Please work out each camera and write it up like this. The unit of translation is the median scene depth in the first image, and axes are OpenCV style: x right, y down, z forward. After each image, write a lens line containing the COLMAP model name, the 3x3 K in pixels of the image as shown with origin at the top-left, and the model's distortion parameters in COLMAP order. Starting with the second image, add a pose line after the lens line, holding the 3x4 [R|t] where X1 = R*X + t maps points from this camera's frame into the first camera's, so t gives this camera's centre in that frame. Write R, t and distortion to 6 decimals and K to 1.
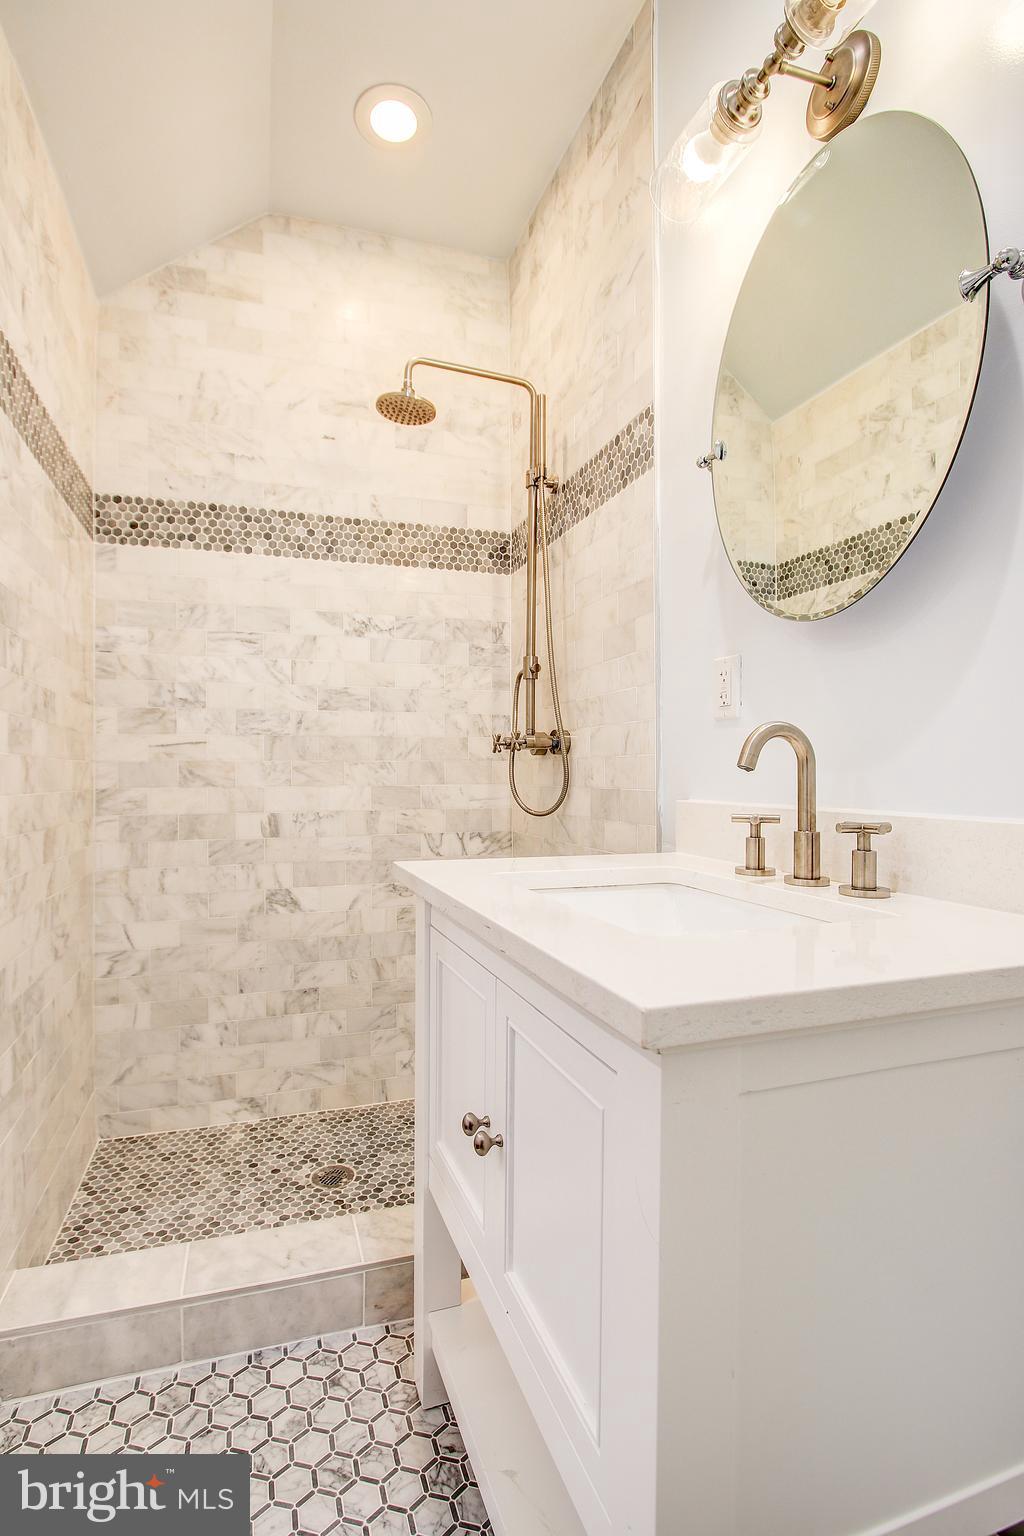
lens RADIAL K [[725.9, 0, 540.4], [0, 725.9, 761.8], [0, 0, 1]] dist [-0.024389, 0.006027]
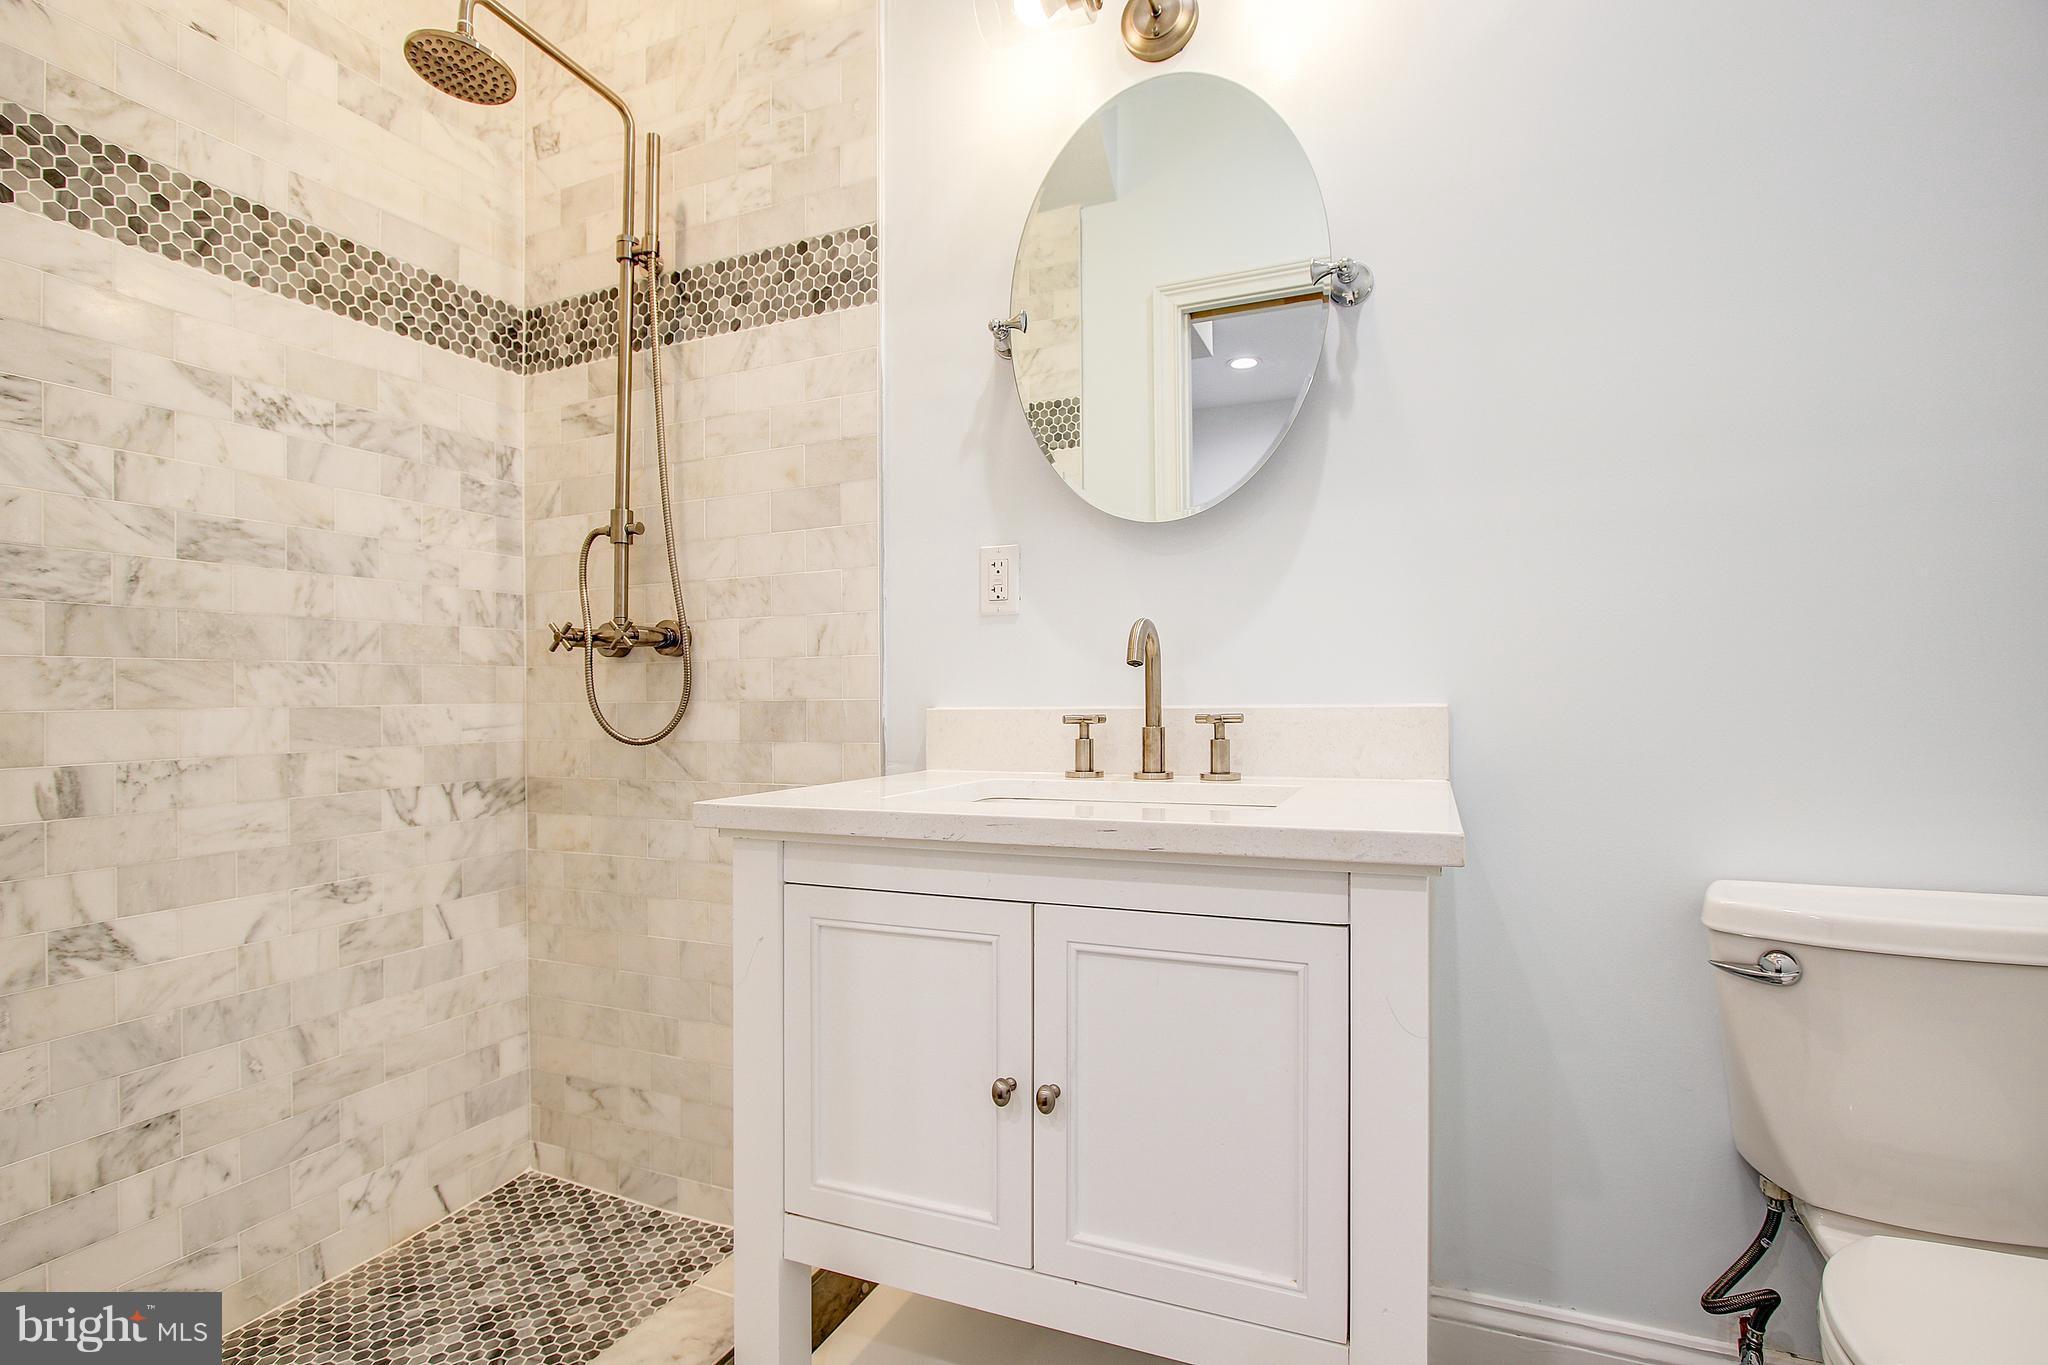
lens RADIAL K [[967.8, 0, 1036.3], [0, 967.8, 682.3], [0, 0, 1]] dist [-0.024389, 0.006027]
pose [[0.661385, 0.003098, 0.750041, -0.404872], [0.003958, 0.999963, -0.007620, 0.022378], [-0.750036, 0.008009, 0.661348, 0.112208]]
